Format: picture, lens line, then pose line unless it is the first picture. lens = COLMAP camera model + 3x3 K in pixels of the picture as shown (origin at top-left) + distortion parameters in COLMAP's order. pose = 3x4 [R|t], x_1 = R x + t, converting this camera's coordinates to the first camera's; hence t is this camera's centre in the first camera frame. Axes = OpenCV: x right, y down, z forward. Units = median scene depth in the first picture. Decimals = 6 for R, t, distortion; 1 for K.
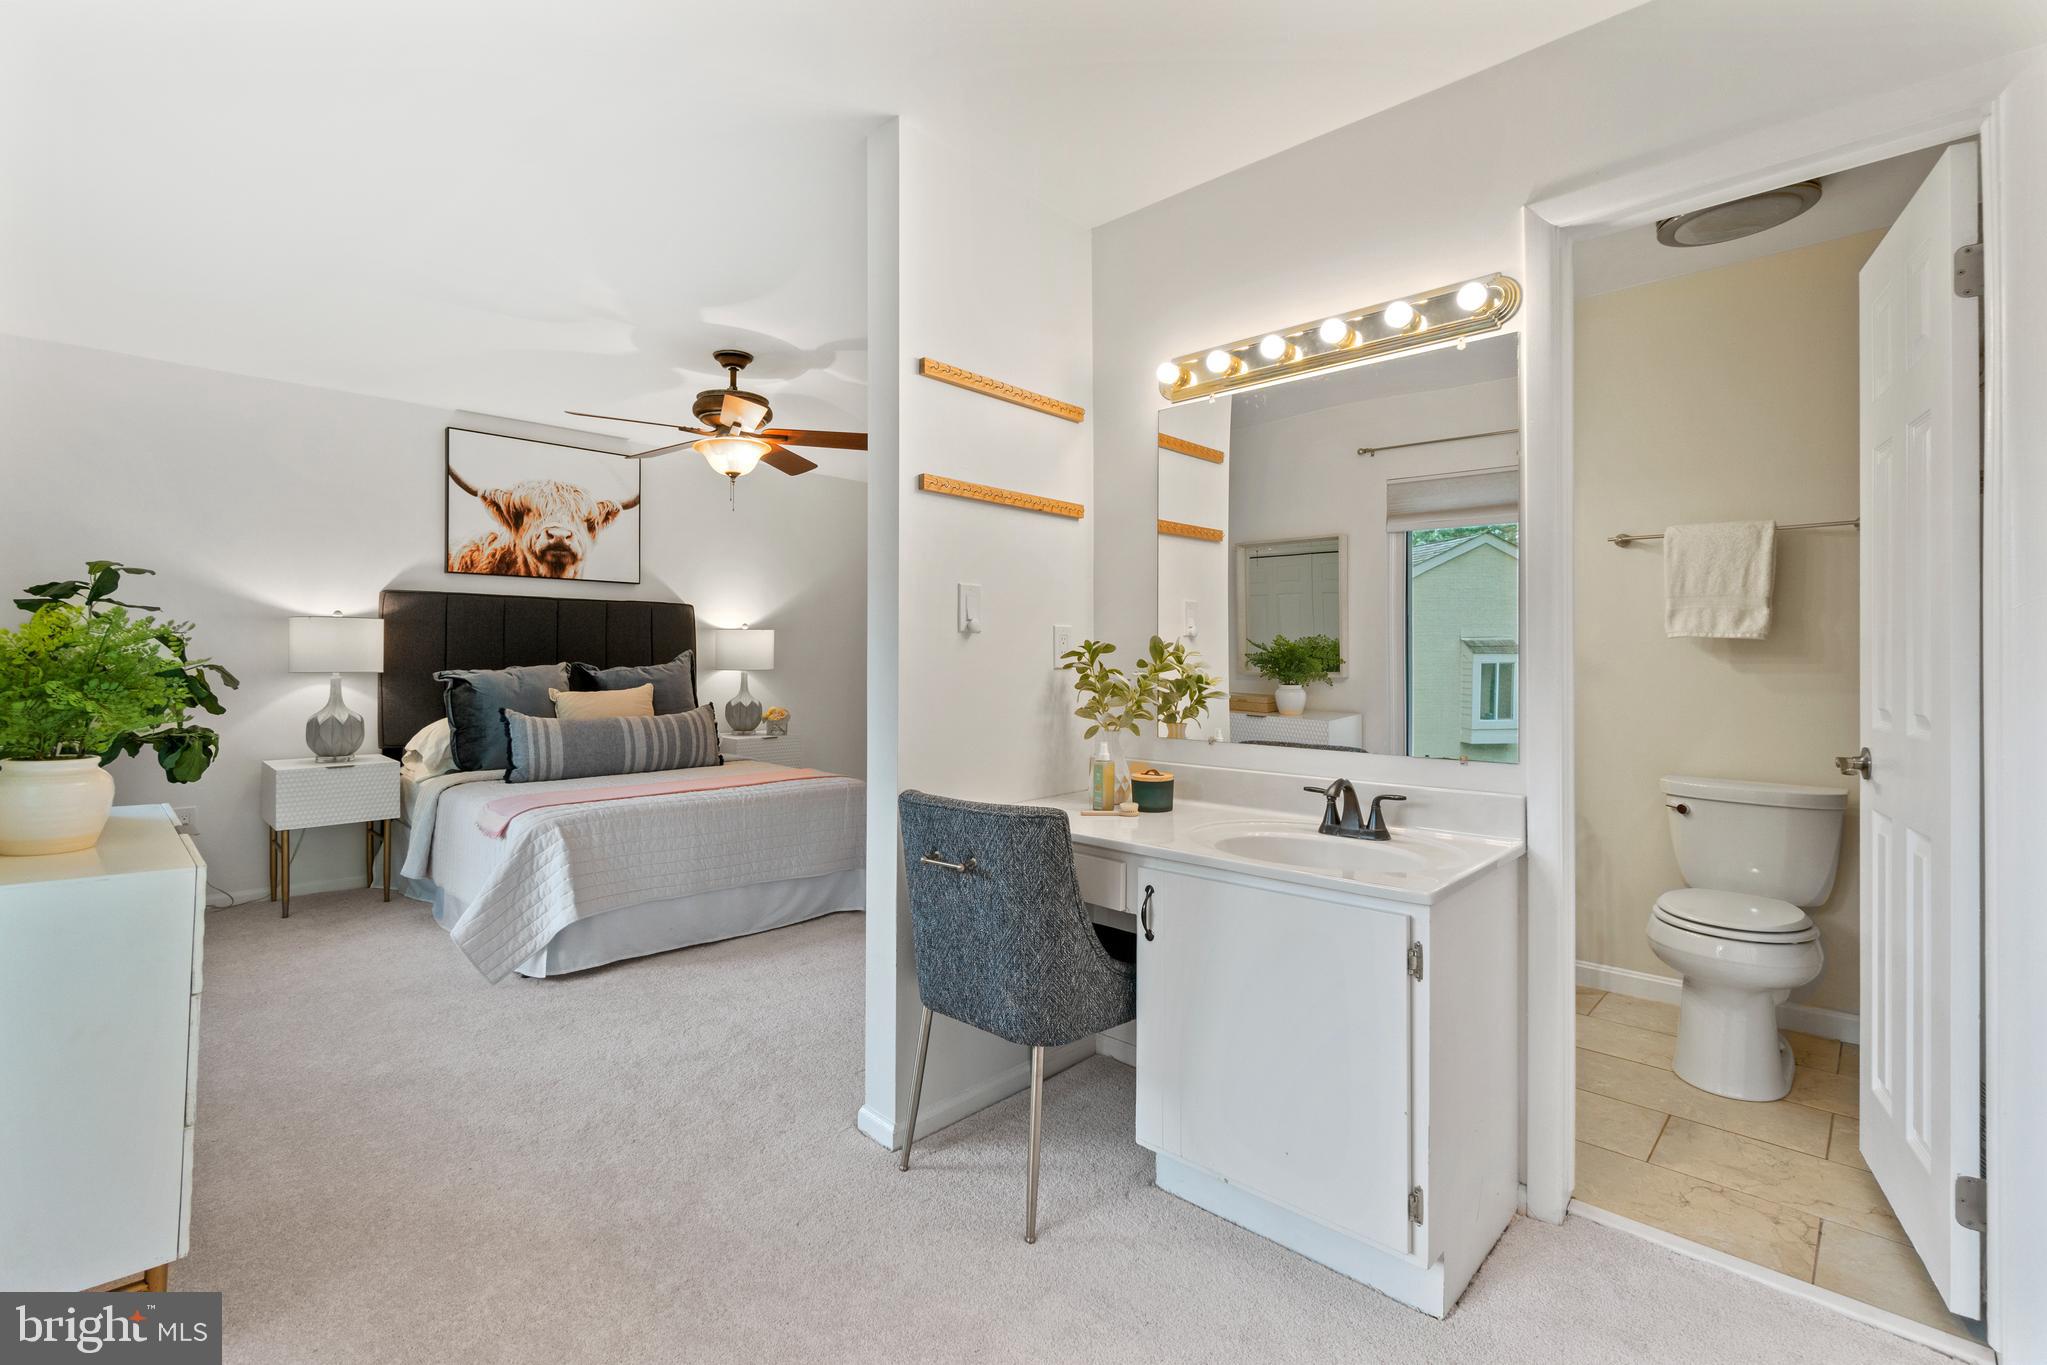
lens RADIAL K [[885.2, 0, 1021.0], [0, 885.2, 662.3], [0, 0, 1]] dist [0.000027, 0.000000]
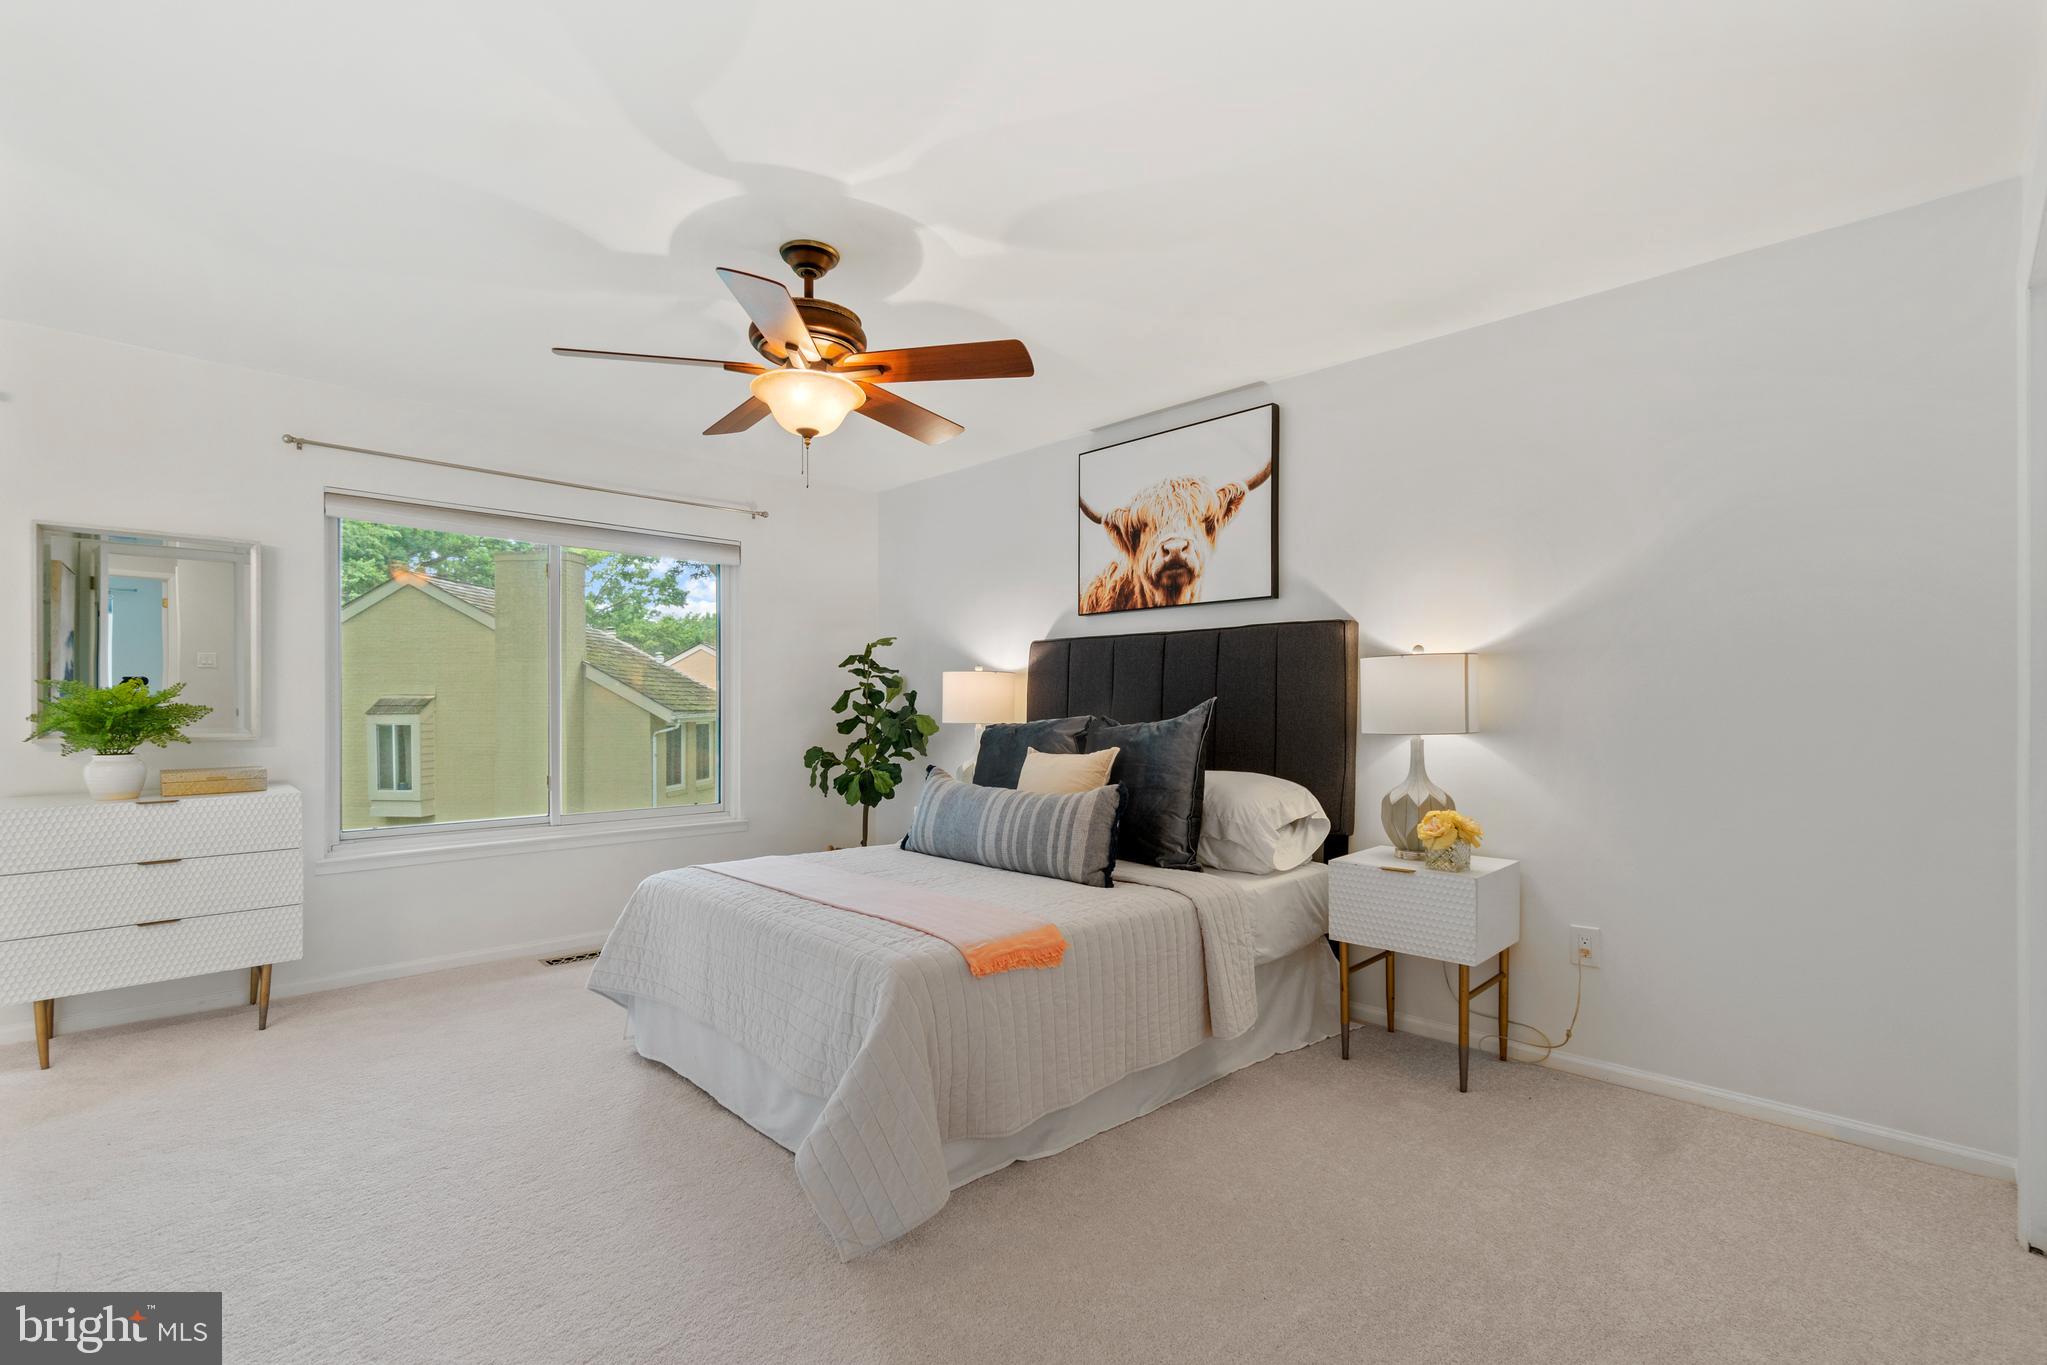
lens RADIAL K [[950.5, 0, 1020.4], [0, 950.5, 695.0], [0, 0, 1]] dist [0.000785, 0.000024]
pose [[-0.040440, -0.028606, -0.998772, 0.293764], [-0.014799, 0.999498, -0.028027, 0.005798], [0.999072, 0.013647, -0.040843, 0.920427]]
